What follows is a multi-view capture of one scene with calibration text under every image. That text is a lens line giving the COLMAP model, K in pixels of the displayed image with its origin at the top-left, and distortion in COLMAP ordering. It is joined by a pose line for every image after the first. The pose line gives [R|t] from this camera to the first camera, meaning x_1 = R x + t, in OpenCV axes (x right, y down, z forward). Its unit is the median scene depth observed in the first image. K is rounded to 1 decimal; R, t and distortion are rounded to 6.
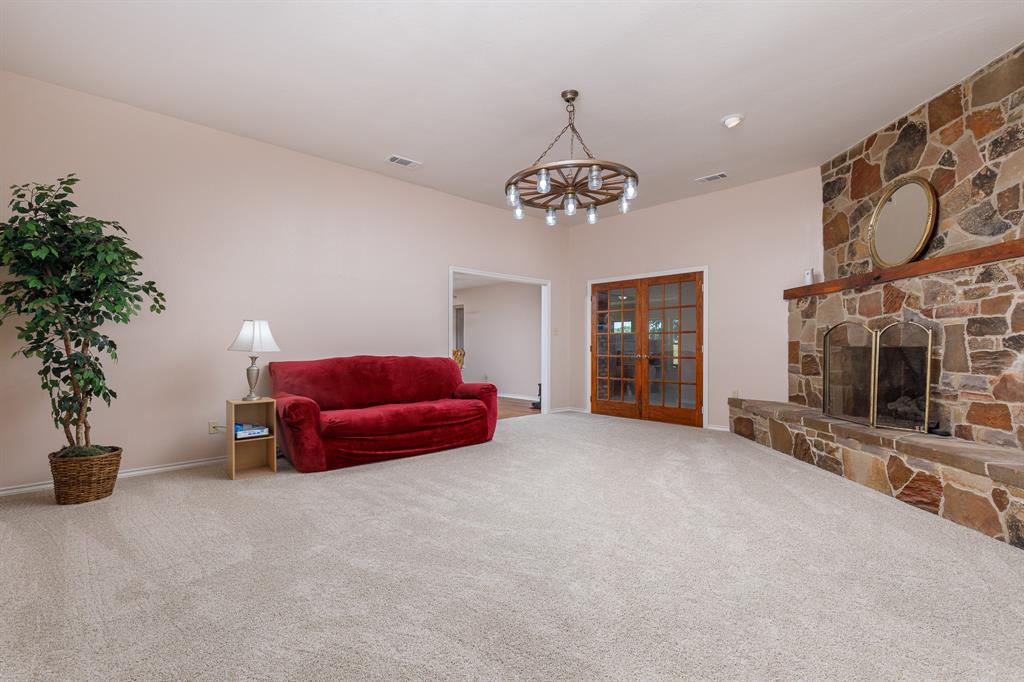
lens RADIAL K [[463.9, 0, 504.0], [0, 463.9, 344.4], [0, 0, 1]] dist [0.004710, -0.001408]
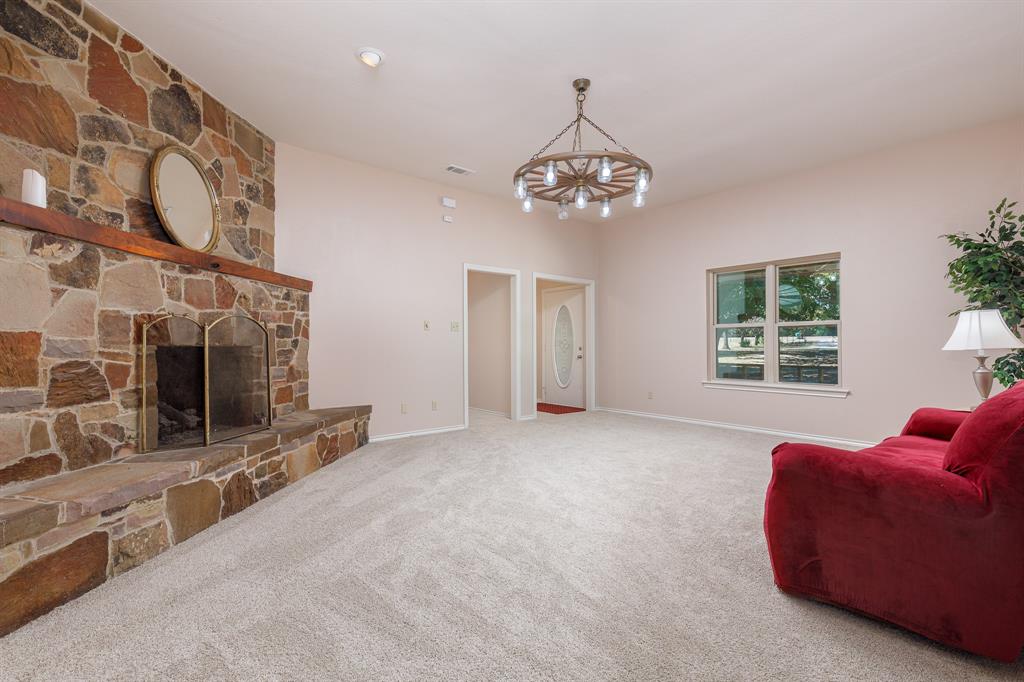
lens RADIAL K [[463.9, 0, 511.8], [0, 463.9, 343.4], [0, 0, 1]] dist [0.004710, -0.001408]
pose [[-0.998934, 0.002616, 0.046079, 0.242858], [0.002017, 0.999913, -0.013047, 0.013229], [-0.046109, -0.012940, -0.998853, 1.976219]]
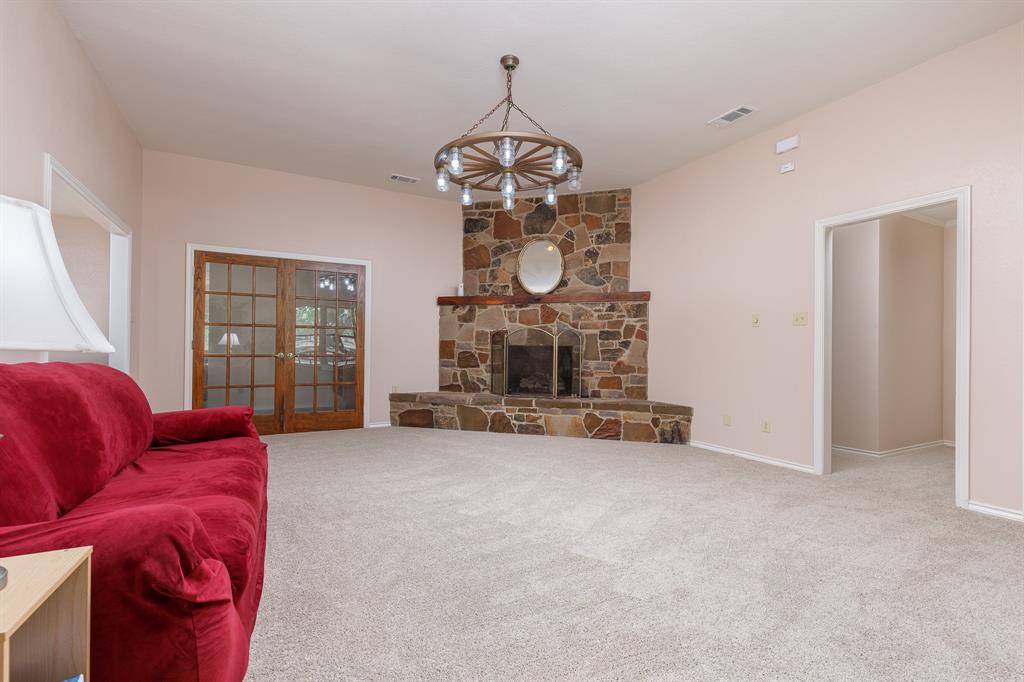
lens RADIAL K [[463.9, 0, 509.8], [0, 463.9, 346.2], [0, 0, 1]] dist [0.004710, -0.001408]
pose [[0.246370, 0.006003, 0.969157, -0.720451], [-0.014759, 0.999888, -0.002441, 0.012457], [-0.969064, -0.013702, 0.246431, 0.778842]]
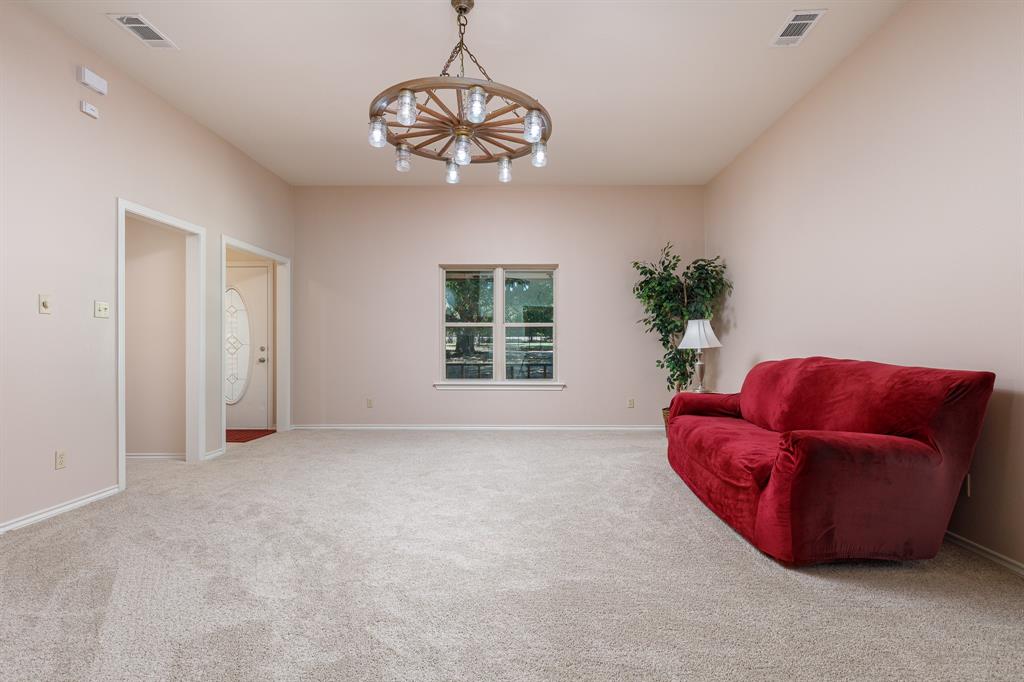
lens RADIAL K [[491.0, 0, 512.0], [0, 491.0, 342.1], [0, 0, 1]] dist [-0.000441, -0.002118]
pose [[-0.680366, -0.003262, -0.732866, 0.663600], [0.006373, 0.999926, -0.010368, 0.010003], [0.732845, -0.011725, -0.680294, 1.589283]]
